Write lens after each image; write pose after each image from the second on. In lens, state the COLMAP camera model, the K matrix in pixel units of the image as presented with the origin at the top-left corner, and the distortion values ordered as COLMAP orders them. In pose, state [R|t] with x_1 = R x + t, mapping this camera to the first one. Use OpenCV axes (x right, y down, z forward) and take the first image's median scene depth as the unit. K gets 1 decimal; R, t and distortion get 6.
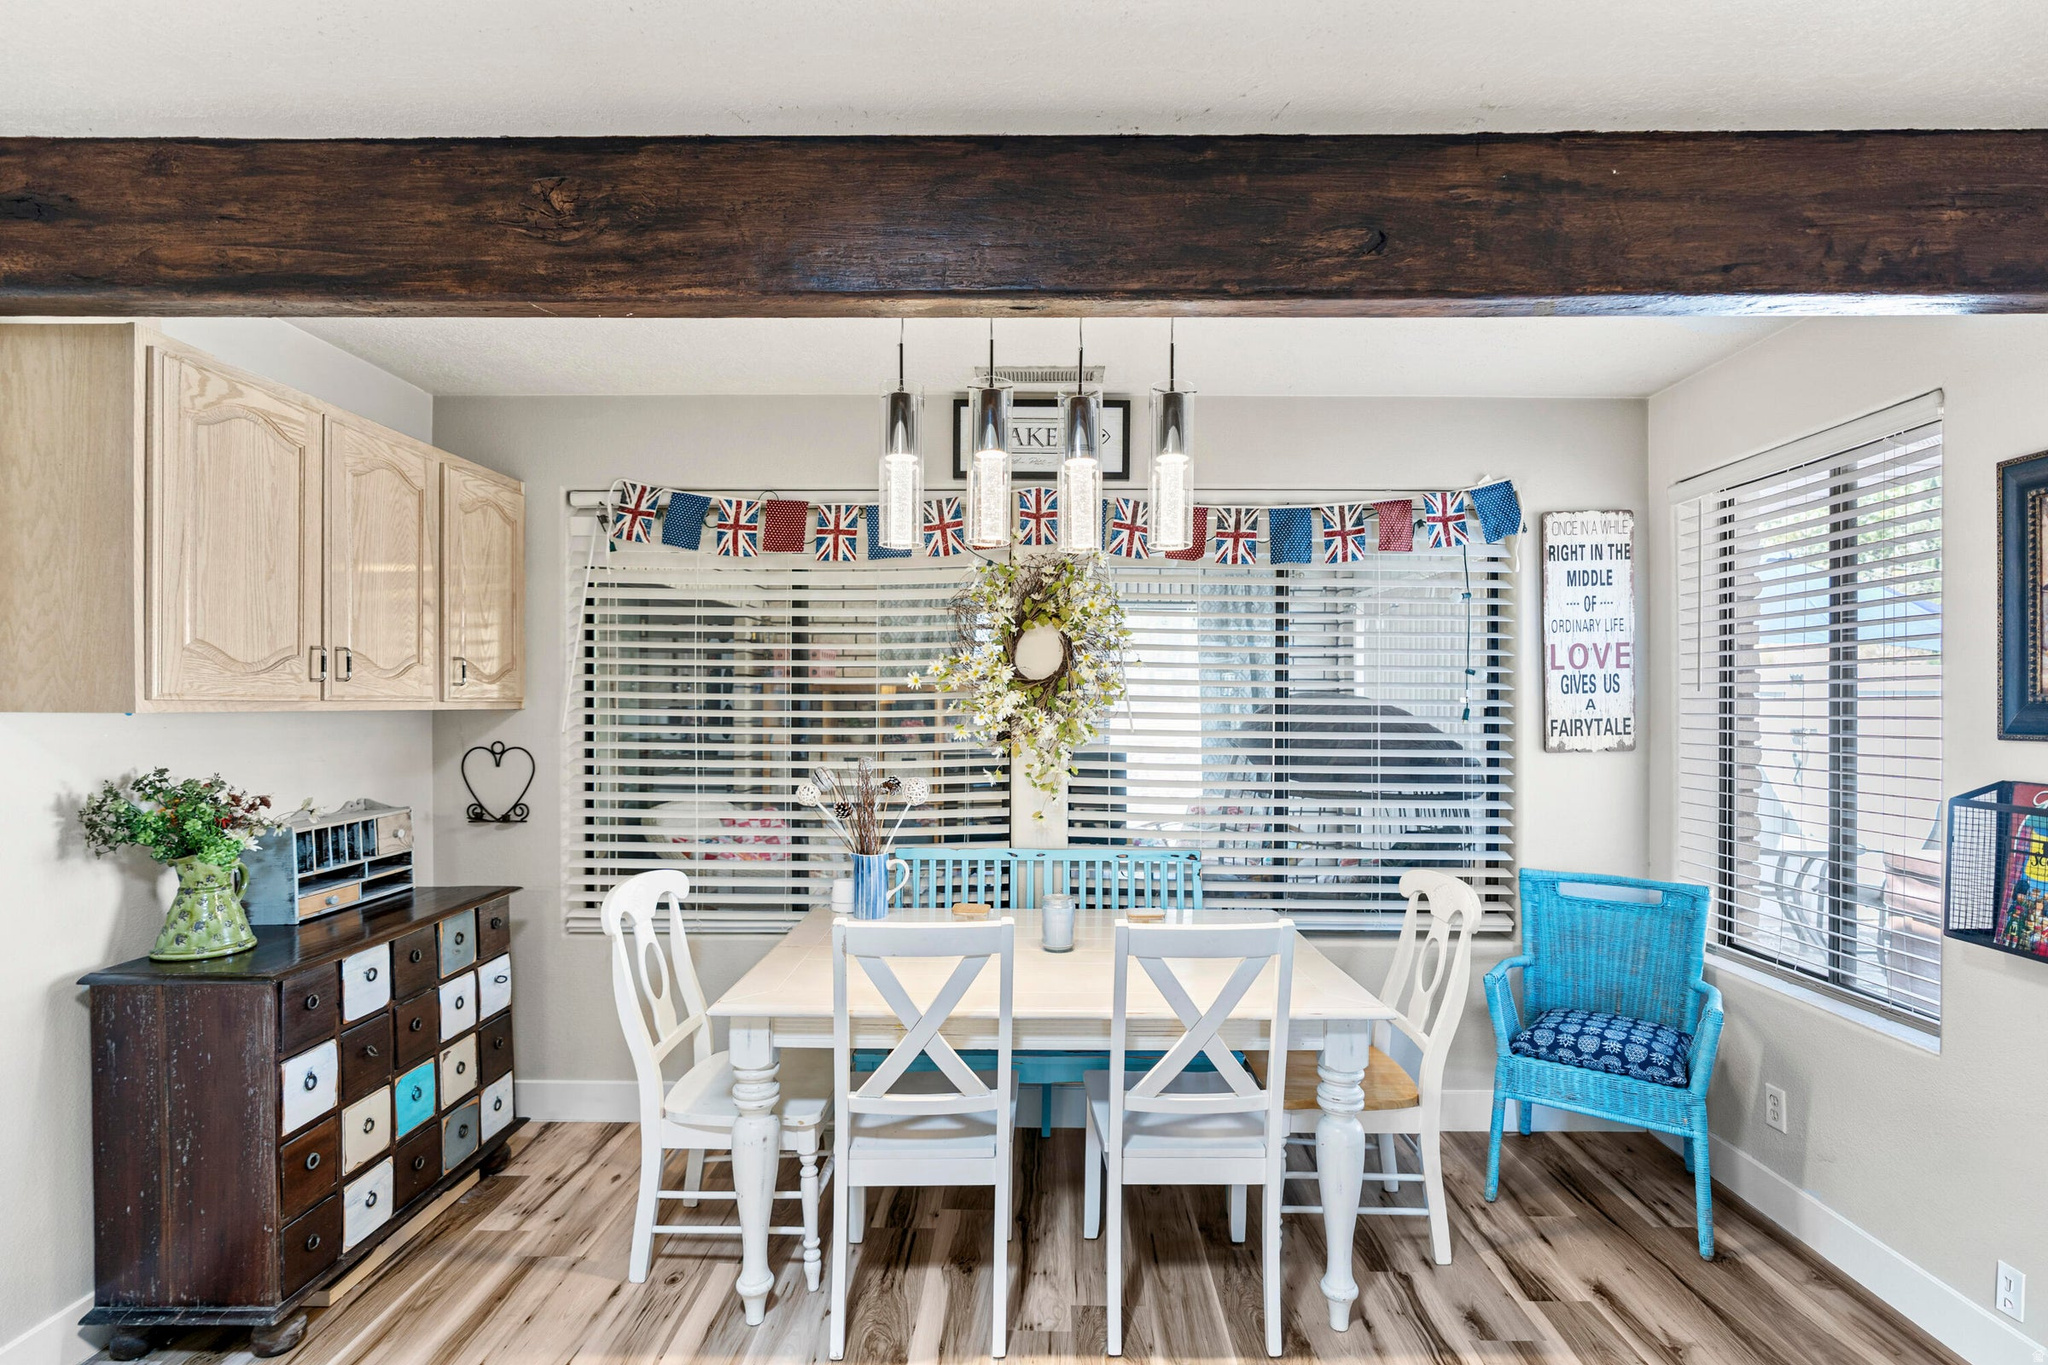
lens RADIAL K [[941.4, 0, 1042.2], [0, 941.4, 709.3], [0, 0, 1]] dist [-0.006082, -0.000958]
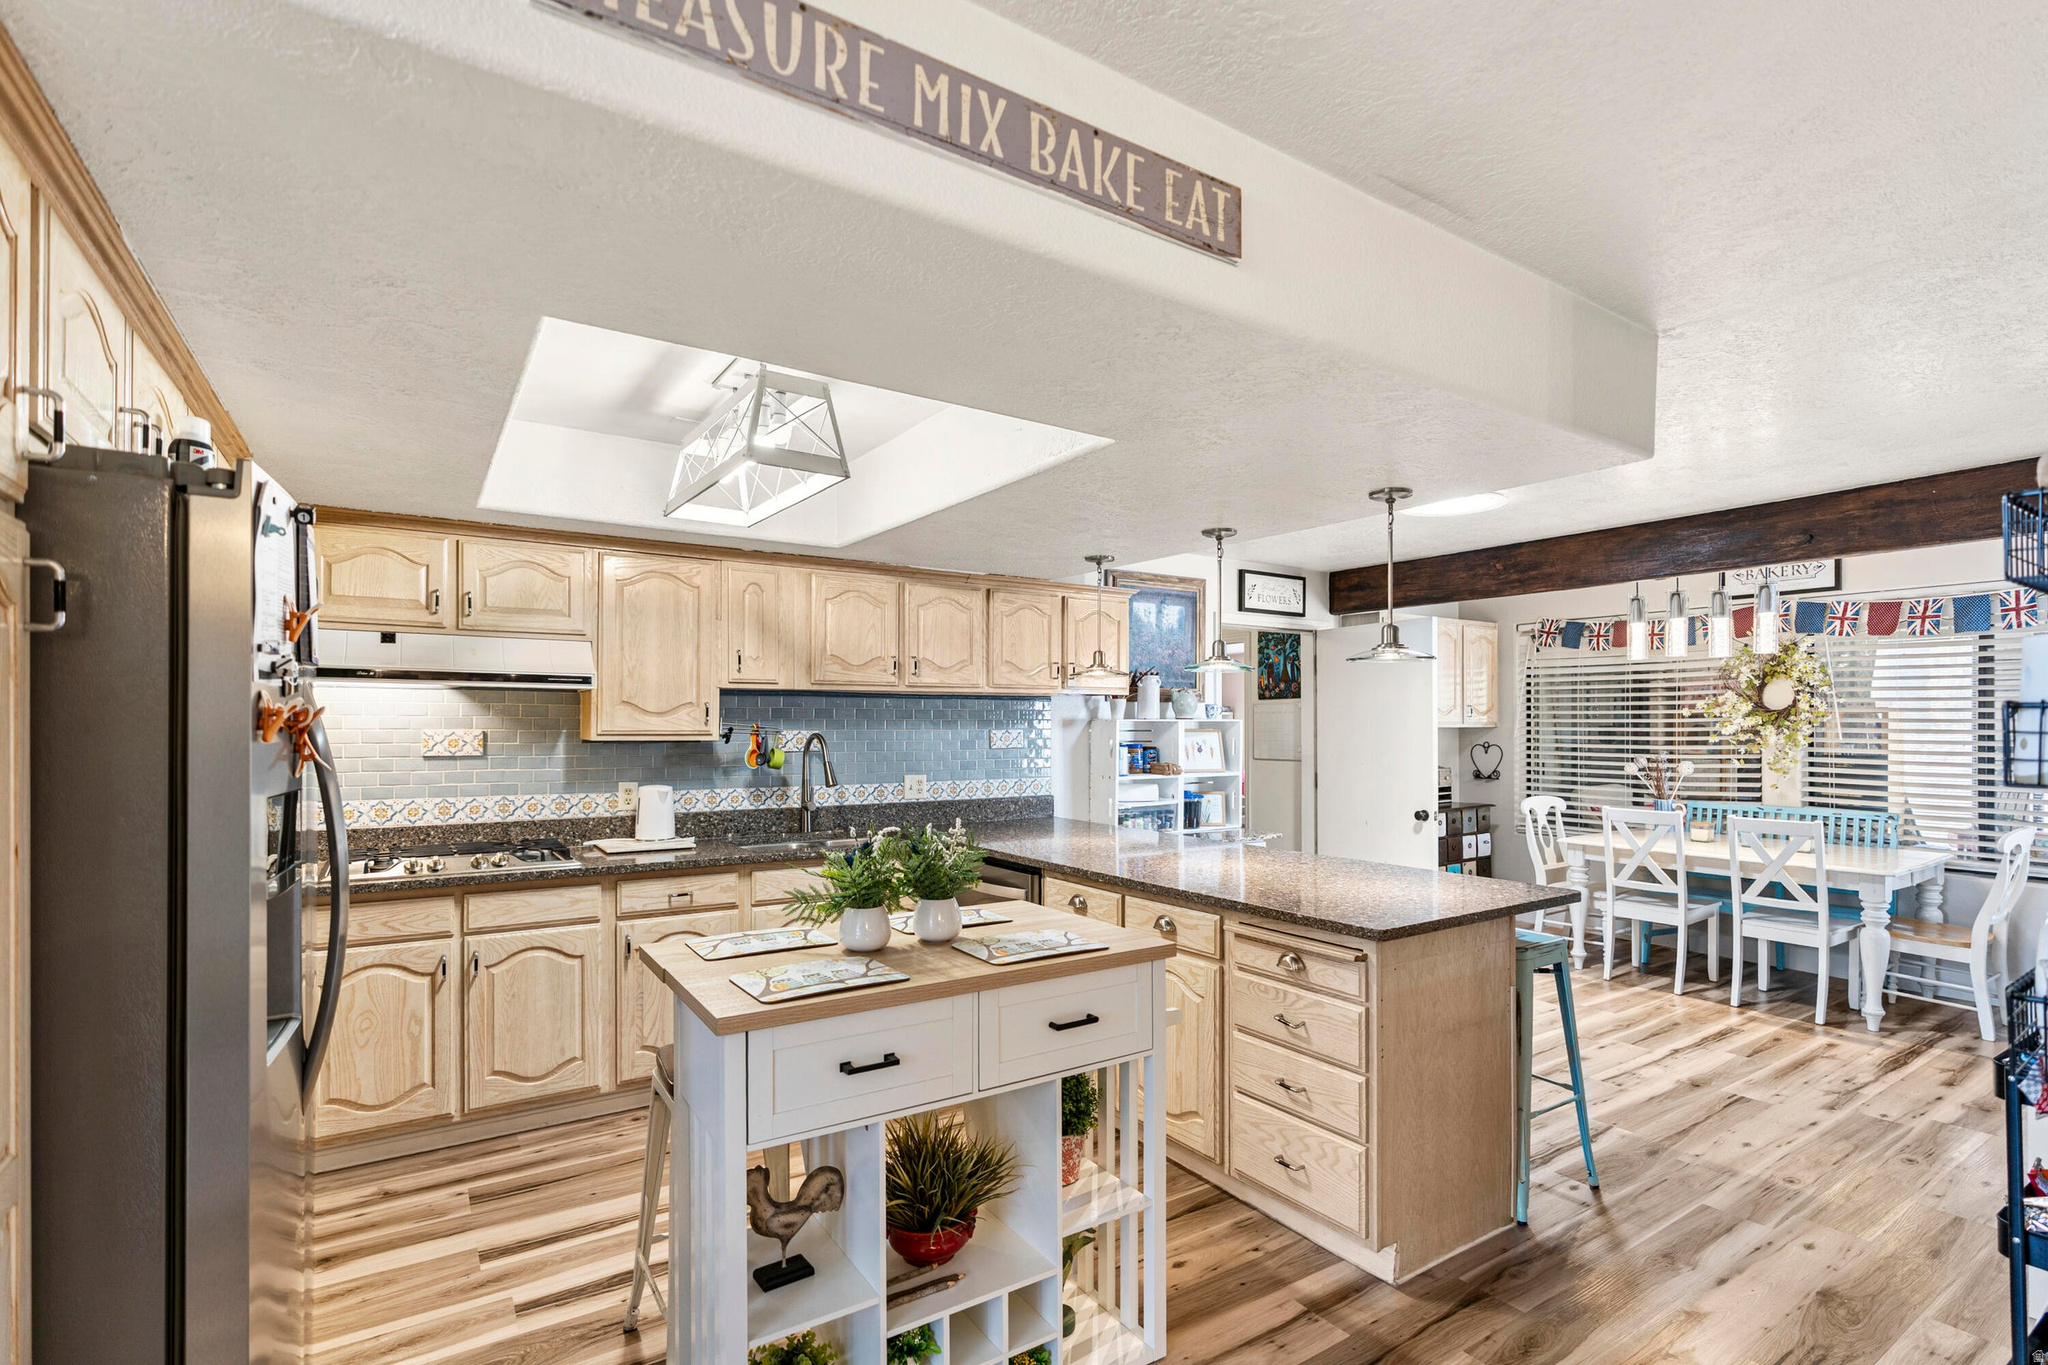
lens RADIAL K [[941.4, 0, 1043.6], [0, 941.4, 723.8], [0, 0, 1]] dist [-0.006082, -0.000958]
pose [[0.555067, -0.004635, -0.831793, 0.732163], [-0.001018, 0.999980, -0.006251, 0.007395], [0.831805, 0.004317, 0.555051, -1.174001]]
